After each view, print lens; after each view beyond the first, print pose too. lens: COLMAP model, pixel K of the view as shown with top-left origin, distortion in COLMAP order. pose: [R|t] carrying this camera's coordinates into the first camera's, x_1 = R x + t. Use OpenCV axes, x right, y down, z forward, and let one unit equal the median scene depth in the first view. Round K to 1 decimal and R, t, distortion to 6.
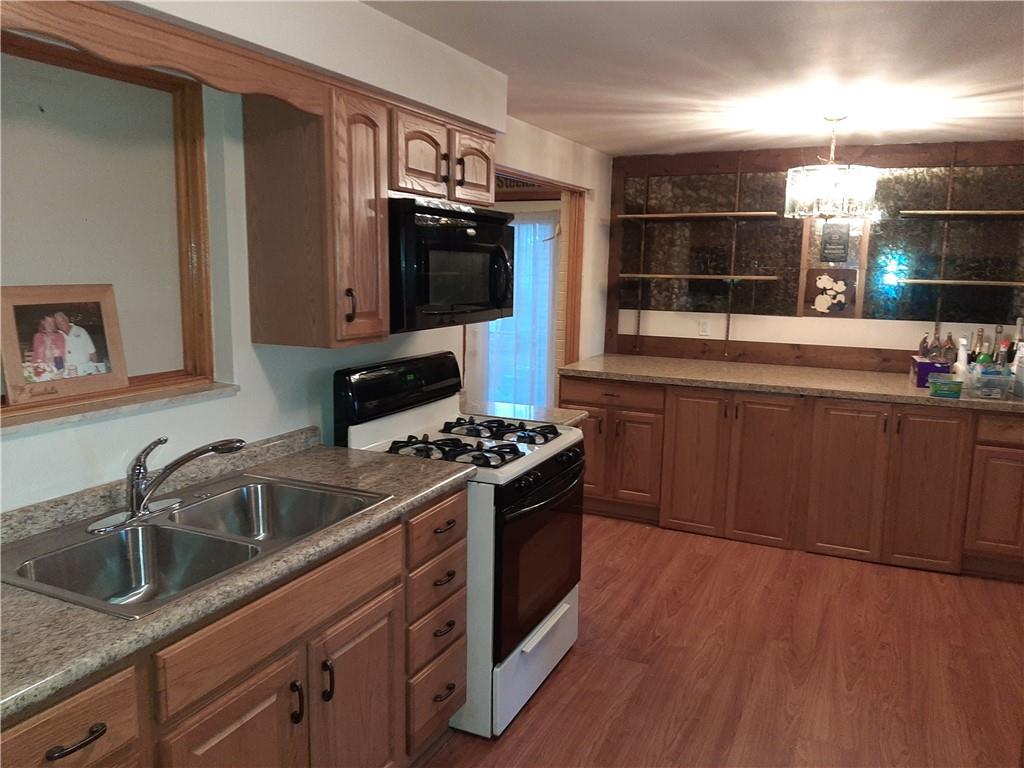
lens RADIAL K [[778.7, 0, 509.2], [0, 778.7, 380.4], [0, 0, 1]] dist [0.079457, -0.140612]
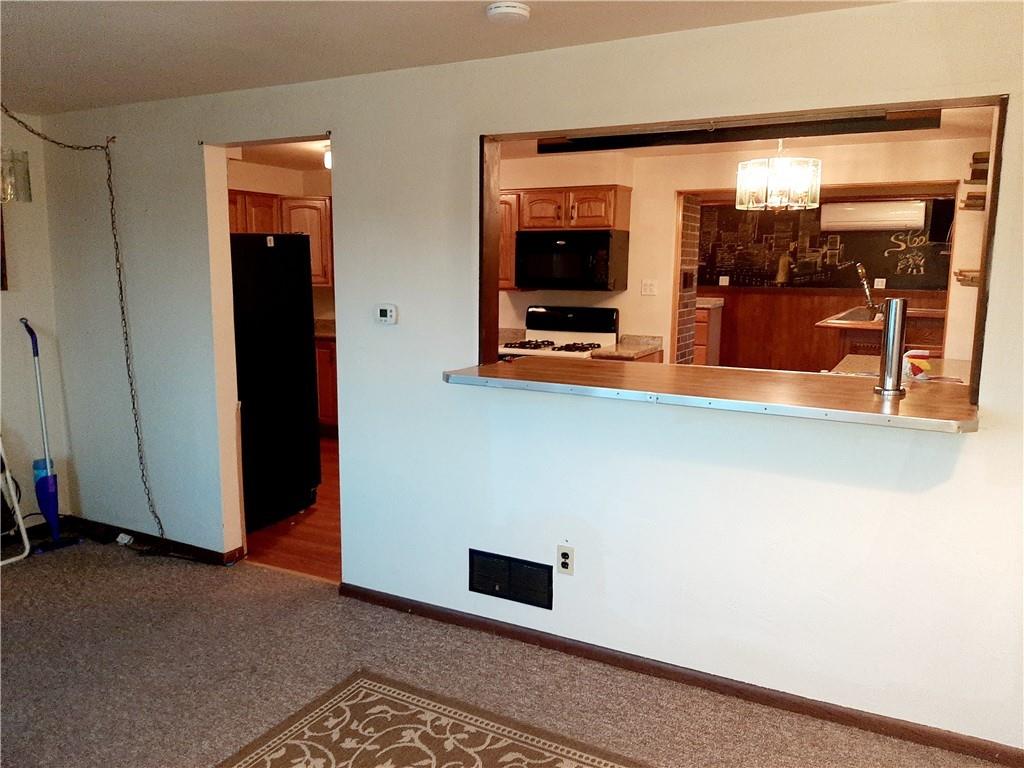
lens RADIAL K [[789.5, 0, 506.2], [0, 789.5, 372.9], [0, 0, 1]] dist [0.083204, -0.158099]
pose [[-0.059689, 0.126356, -0.990188, 1.316119], [-0.153258, 0.979035, 0.134171, -0.072897], [0.986382, 0.159763, -0.039073, 0.641526]]
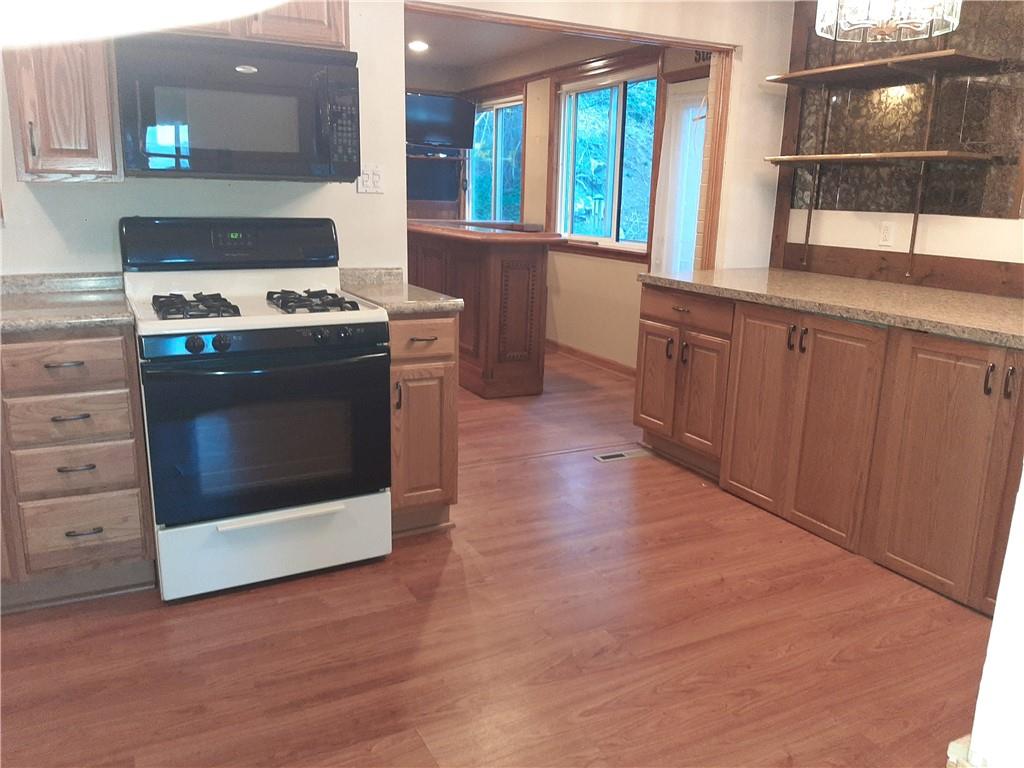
lens RADIAL K [[784.9, 0, 512.0], [0, 784.9, 384.0], [0, 0, 1]] dist [0.076407, -0.147591]
pose [[0.802445, 0.141694, -0.579660, 0.500936], [-0.098426, 0.989523, 0.105628, 0.027517], [0.588553, -0.027707, 0.807983, 0.279030]]
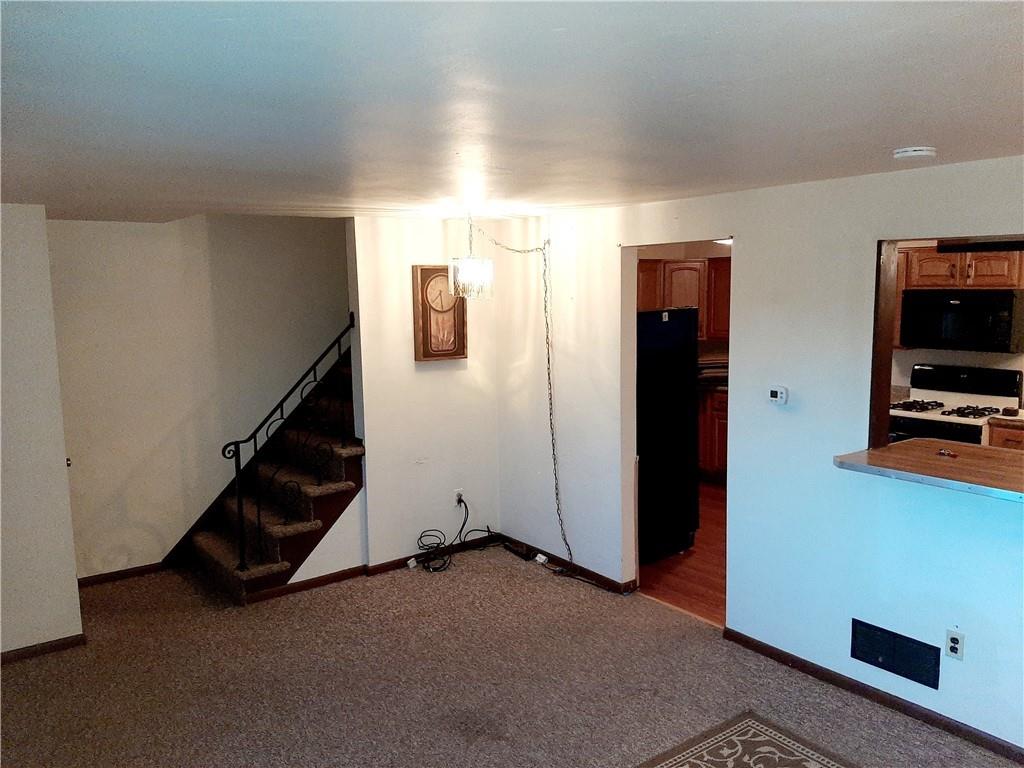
lens RADIAL K [[778.7, 0, 509.2], [0, 778.7, 380.4], [0, 0, 1]] dist [0.079457, -0.140612]
pose [[-0.475421, 0.100396, -0.874011, 1.435164], [-0.117751, 0.977267, 0.176308, -0.139283], [0.871843, 0.186736, -0.452791, 0.616941]]
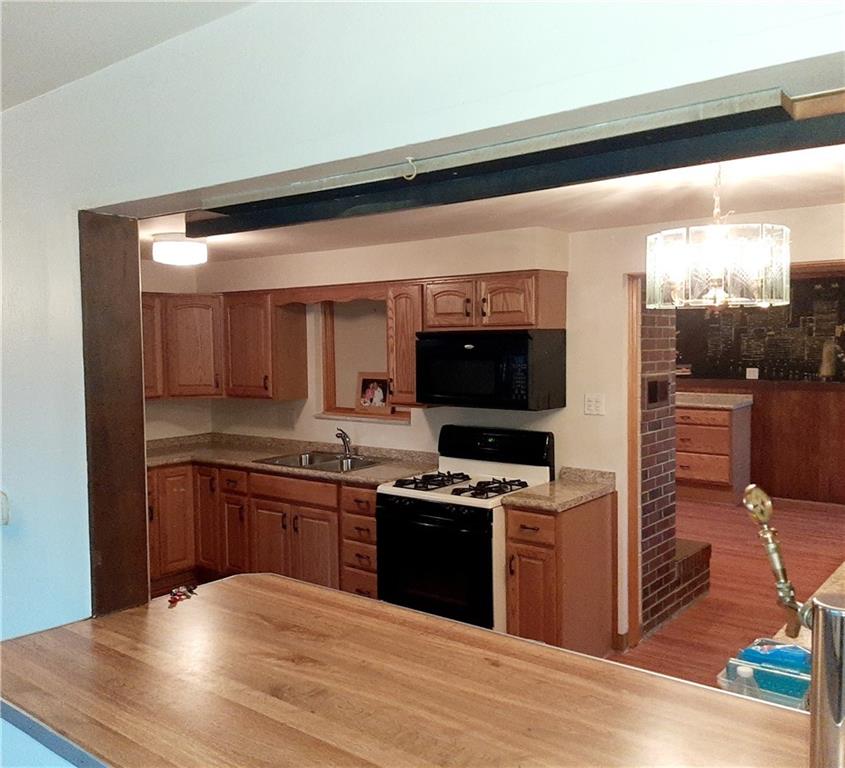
lens RADIAL K [[784.2, 0, 424.5], [0, 784.2, 362.7], [0, 0, 1]] dist [0.055144, -0.008568]
pose [[-0.235651, 0.020685, -0.971618, 0.943728], [-0.130946, 0.989981, 0.052835, -0.148049], [0.962975, 0.139680, -0.230582, 0.822839]]
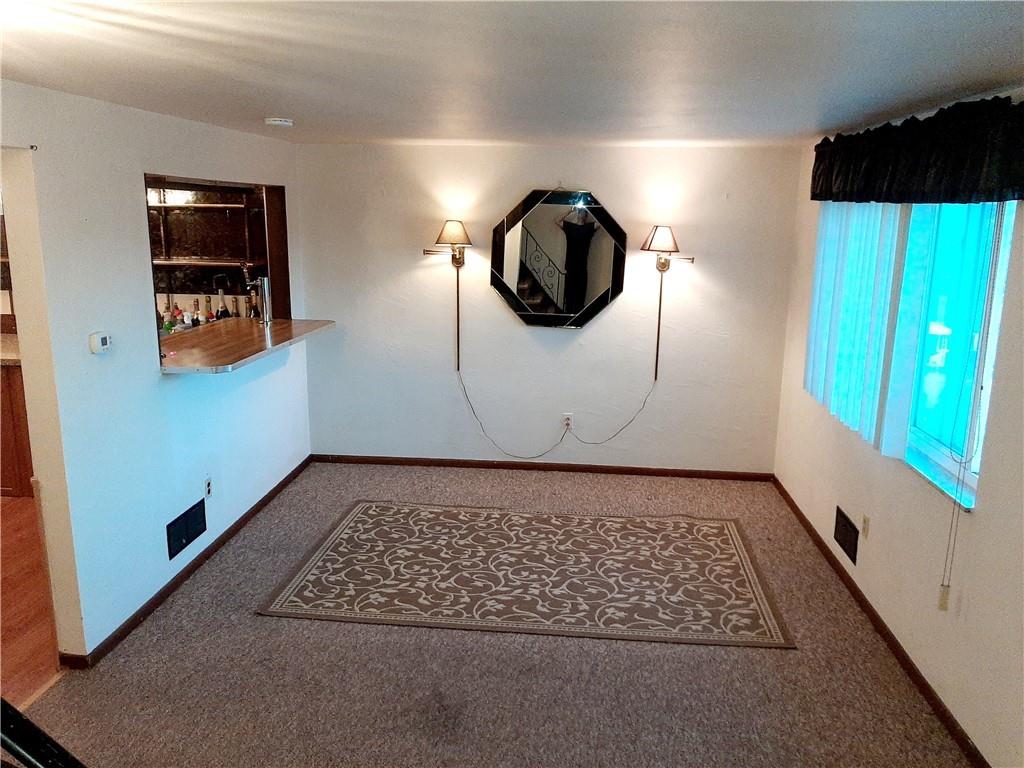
lens RADIAL K [[778.7, 0, 509.2], [0, 778.7, 380.4], [0, 0, 1]] dist [0.079457, -0.140612]
pose [[0.942743, -0.076510, 0.324625, 0.672192], [0.053171, 0.995361, 0.080179, -0.011102], [-0.329253, -0.058328, 0.942438, -0.341175]]
